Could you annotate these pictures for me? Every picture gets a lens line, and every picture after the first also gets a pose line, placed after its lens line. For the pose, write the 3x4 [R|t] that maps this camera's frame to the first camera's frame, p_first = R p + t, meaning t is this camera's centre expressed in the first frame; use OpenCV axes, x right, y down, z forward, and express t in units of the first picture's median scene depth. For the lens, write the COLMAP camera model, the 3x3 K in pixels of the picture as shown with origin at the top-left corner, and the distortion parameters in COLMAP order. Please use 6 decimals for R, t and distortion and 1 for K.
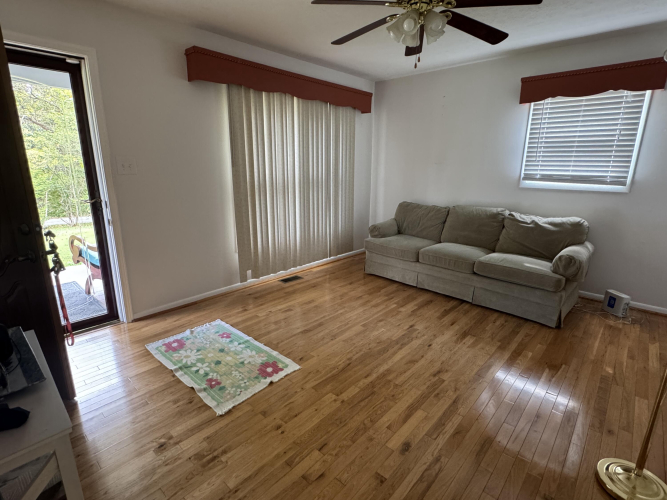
lens RADIAL K [[340.5, 0, 334.3], [0, 340.5, 251.0], [0, 0, 1]] dist [0.002445, -0.000361]
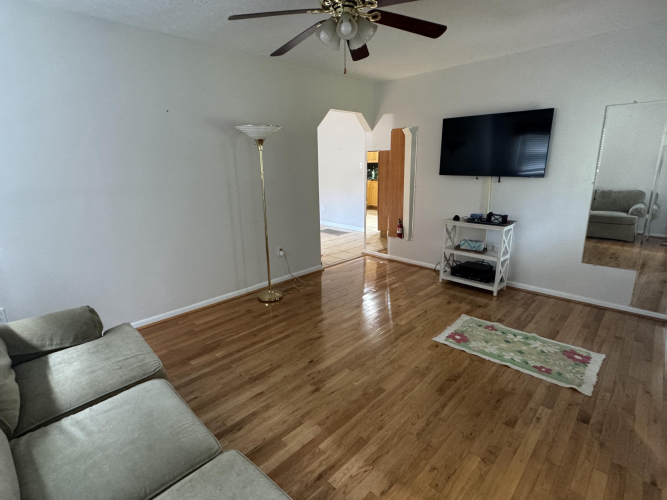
lens RADIAL K [[340.5, 0, 336.0], [0, 340.5, 249.3], [0, 0, 1]] dist [0.002445, -0.000361]
pose [[-0.999575, -0.004536, 0.028802, 0.193194], [0.010035, 0.873947, 0.485918, -0.477704], [-0.027376, 0.486000, -0.873530, 1.755639]]
